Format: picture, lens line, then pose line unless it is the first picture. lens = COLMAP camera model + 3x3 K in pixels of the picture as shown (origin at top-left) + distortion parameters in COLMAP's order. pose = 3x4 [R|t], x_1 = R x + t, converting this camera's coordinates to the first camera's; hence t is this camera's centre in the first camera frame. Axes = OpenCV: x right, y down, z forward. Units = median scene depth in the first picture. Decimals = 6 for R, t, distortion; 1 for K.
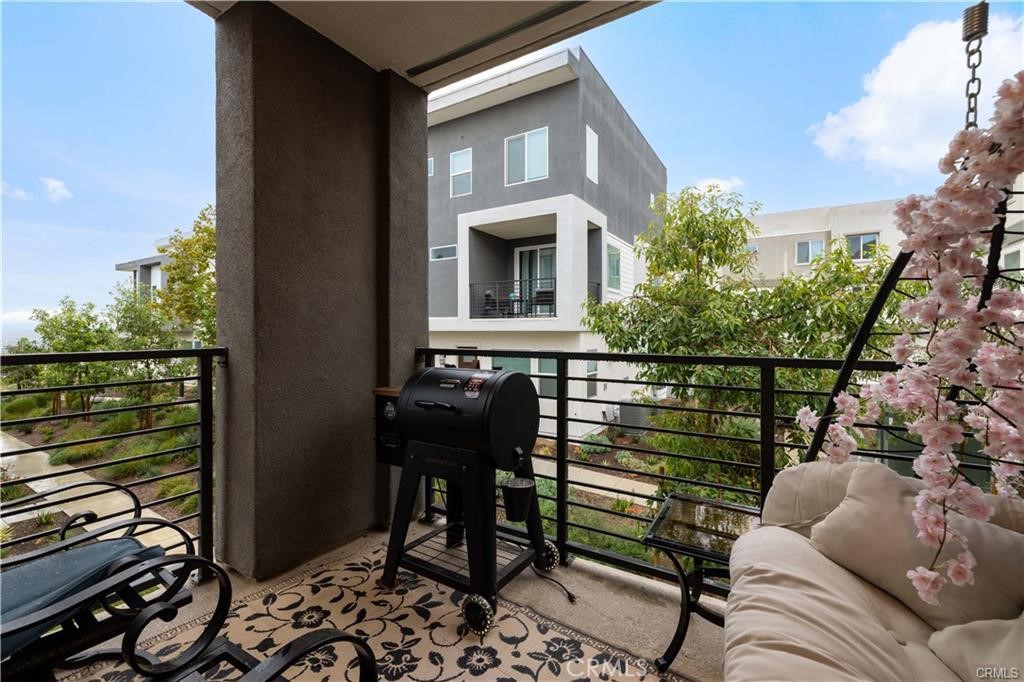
lens RADIAL K [[436.7, 0, 508.2], [0, 436.7, 335.5], [0, 0, 1]] dist [-0.000807, 0.000219]
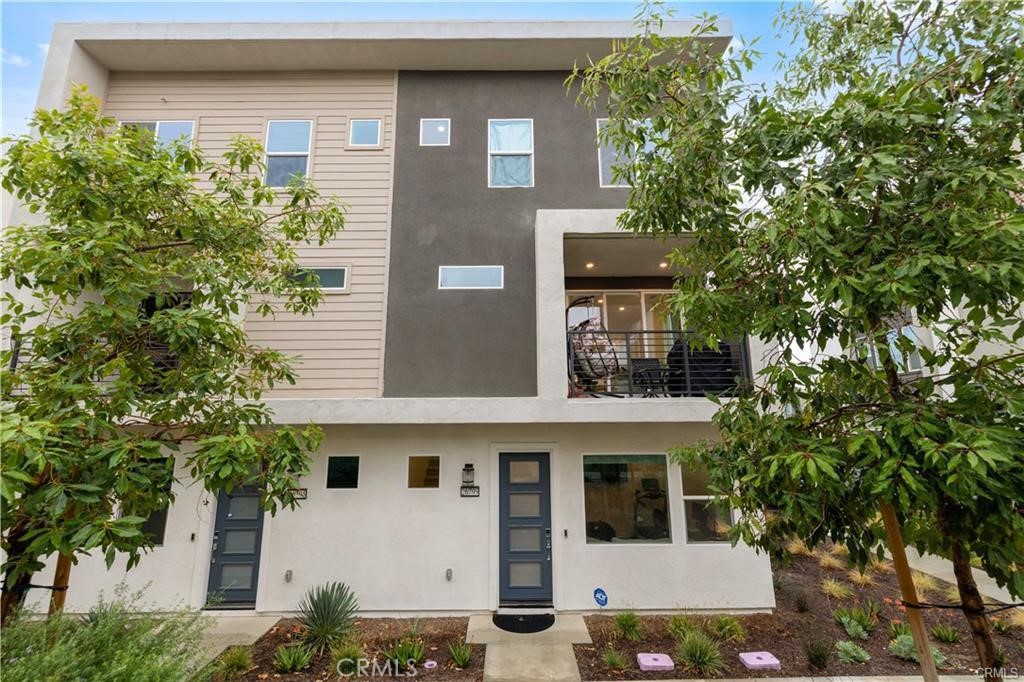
lens RADIAL K [[430.1, 0, 517.9], [0, 430.1, 338.8], [0, 0, 1]] dist [0.003083, 0.000347]
pose [[0.846976, 0.096417, 0.522815, -1.096006], [0.010184, 0.980294, -0.197284, -0.019903], [-0.531534, 0.172419, 0.829303, 1.580151]]
